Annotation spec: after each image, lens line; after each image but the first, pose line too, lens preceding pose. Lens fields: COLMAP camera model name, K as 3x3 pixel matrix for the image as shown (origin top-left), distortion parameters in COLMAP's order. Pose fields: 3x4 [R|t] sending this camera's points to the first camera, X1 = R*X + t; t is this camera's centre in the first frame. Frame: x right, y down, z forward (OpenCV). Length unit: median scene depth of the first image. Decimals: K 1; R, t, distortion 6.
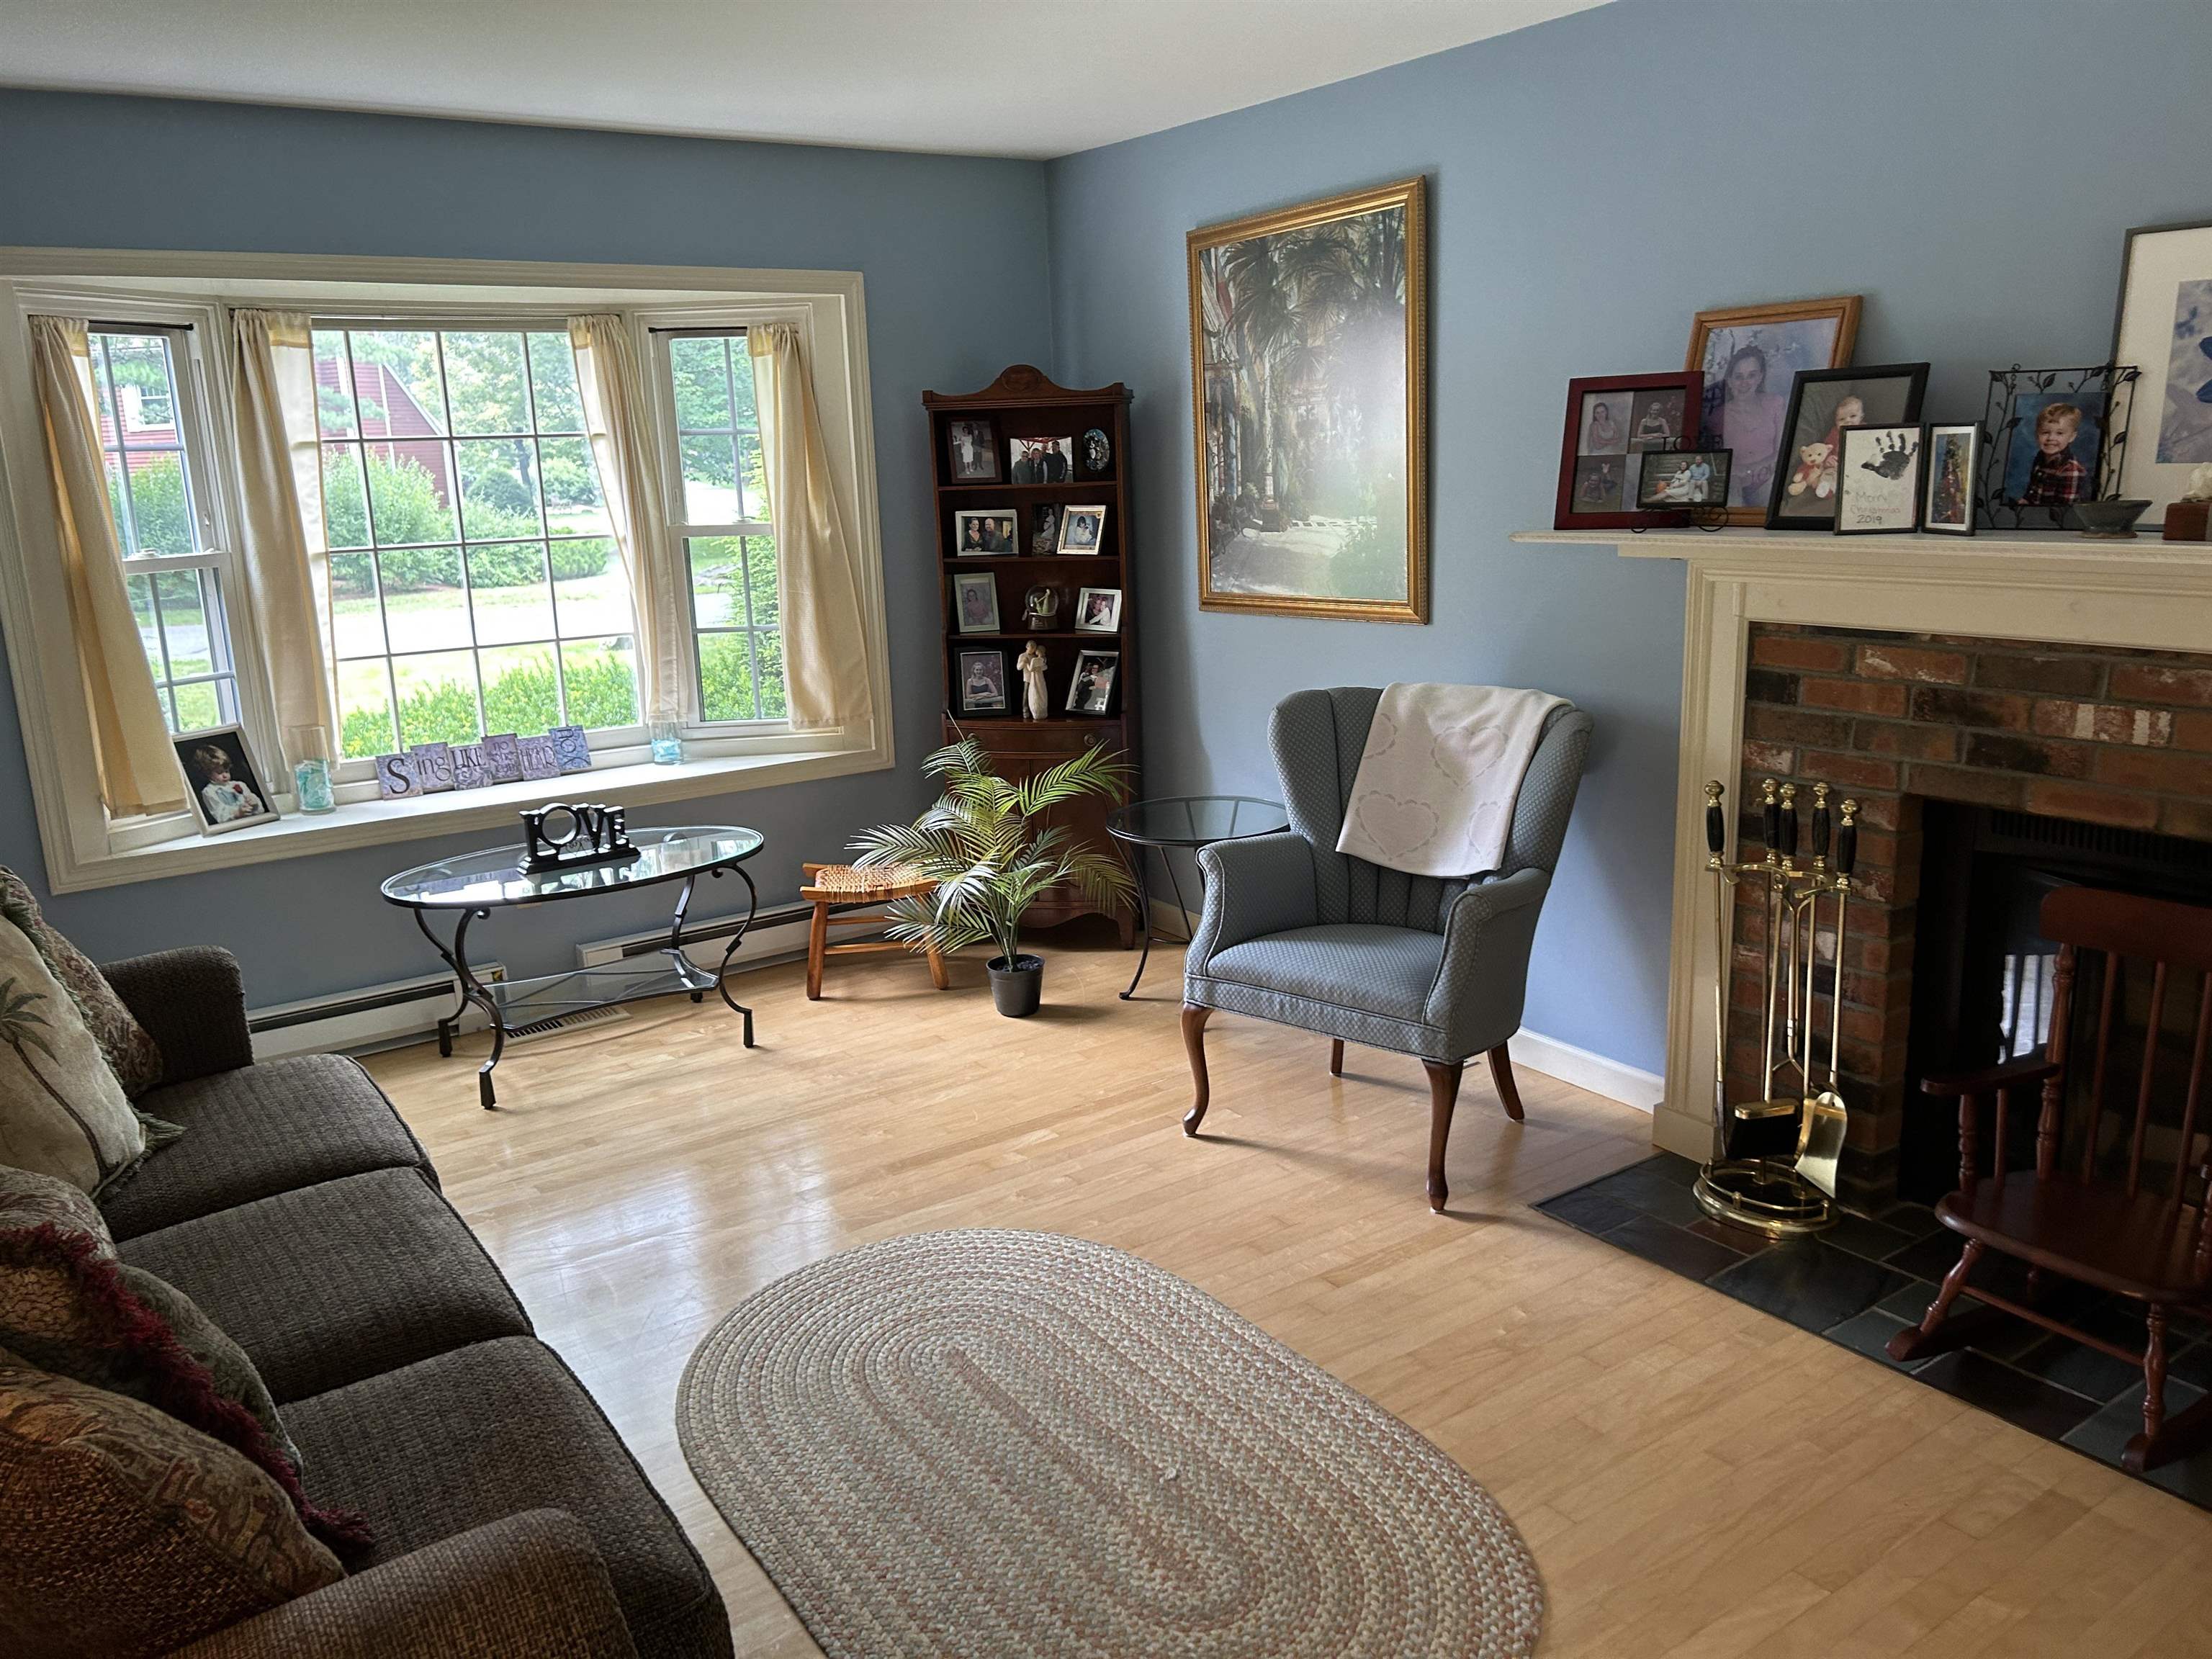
lens RADIAL K [[1667.8, 0, 1106.1], [0, 1667.8, 824.9], [0, 0, 1]] dist [0.059682, -0.068691]
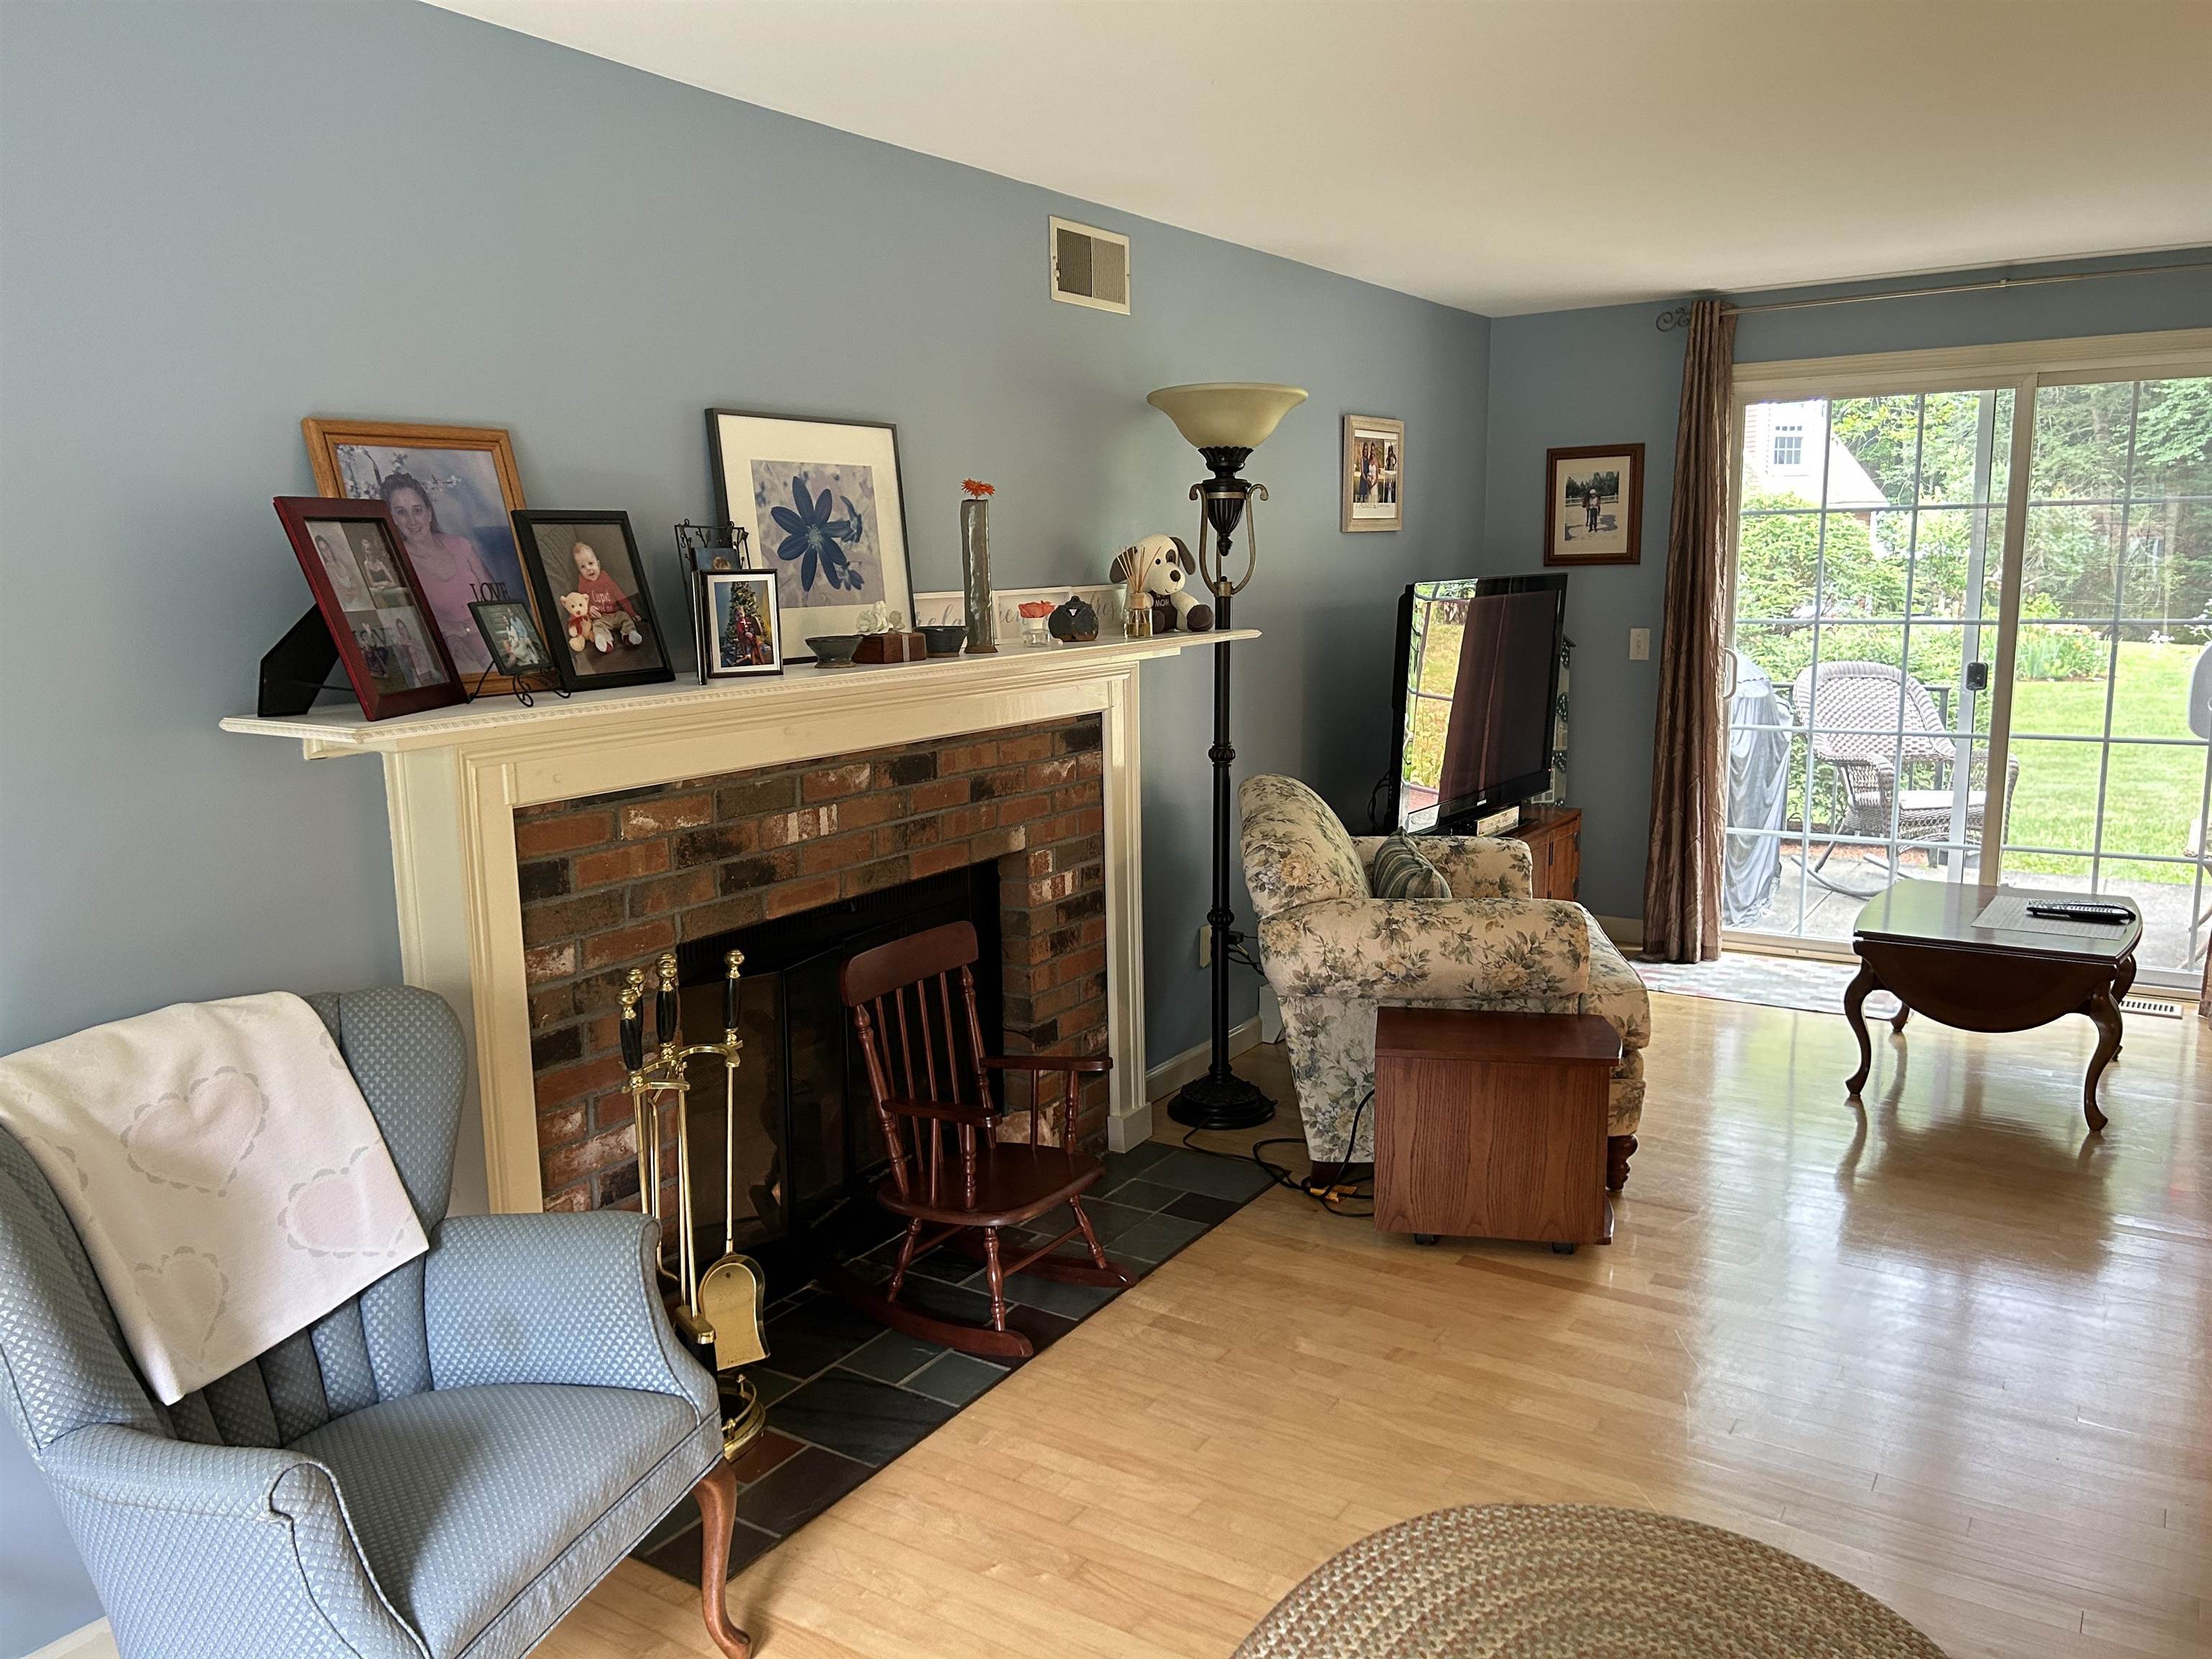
lens RADIAL K [[1667.8, 0, 1072.4], [0, 1667.8, 844.0], [0, 0, 1]] dist [0.059682, -0.068691]
pose [[-0.375166, -0.117153, 0.919525, -0.510860], [0.239040, 0.946203, 0.218080, -0.236876], [-0.895606, 0.301620, -0.326979, 1.119267]]
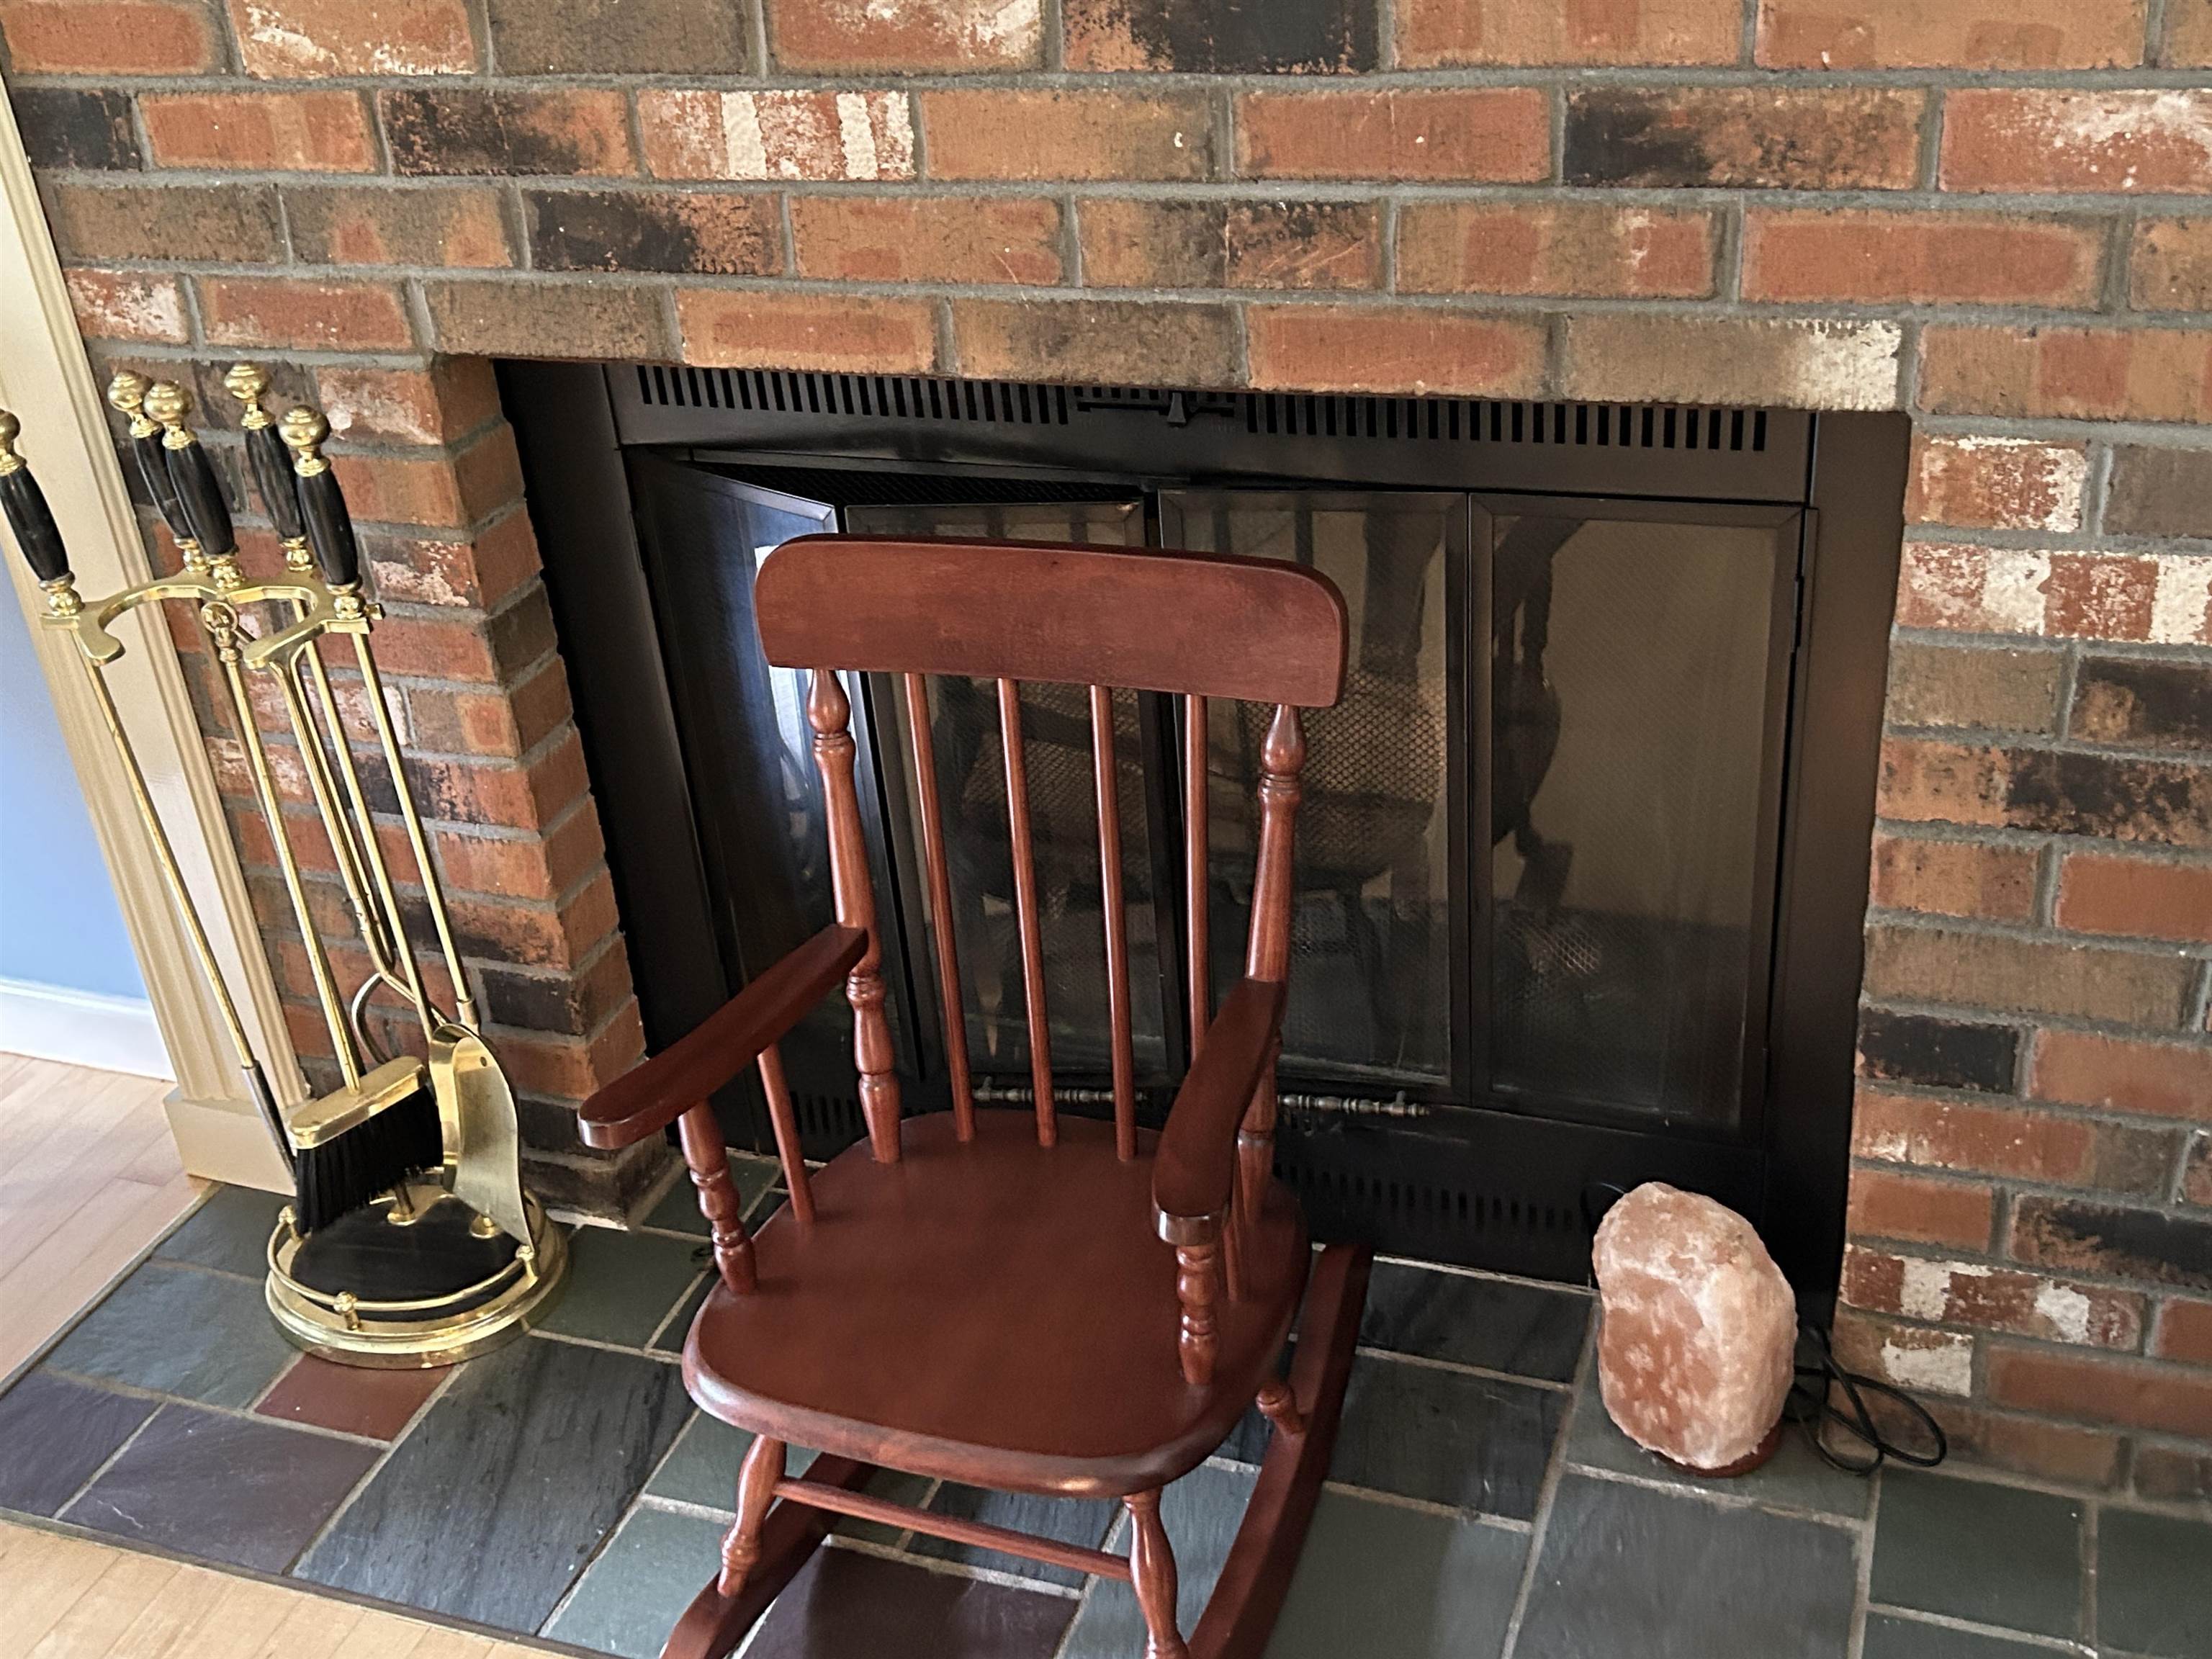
lens RADIAL K [[2436.5, 0, 1105.2], [0, 2436.5, 833.1], [0, 0, 1]] dist [0.028729, 0.000000]
pose [[0.822230, -0.311084, 0.476618, 0.291018], [0.183830, 0.937683, 0.294885, -0.056870], [-0.538651, -0.154846, 0.828177, 0.398034]]
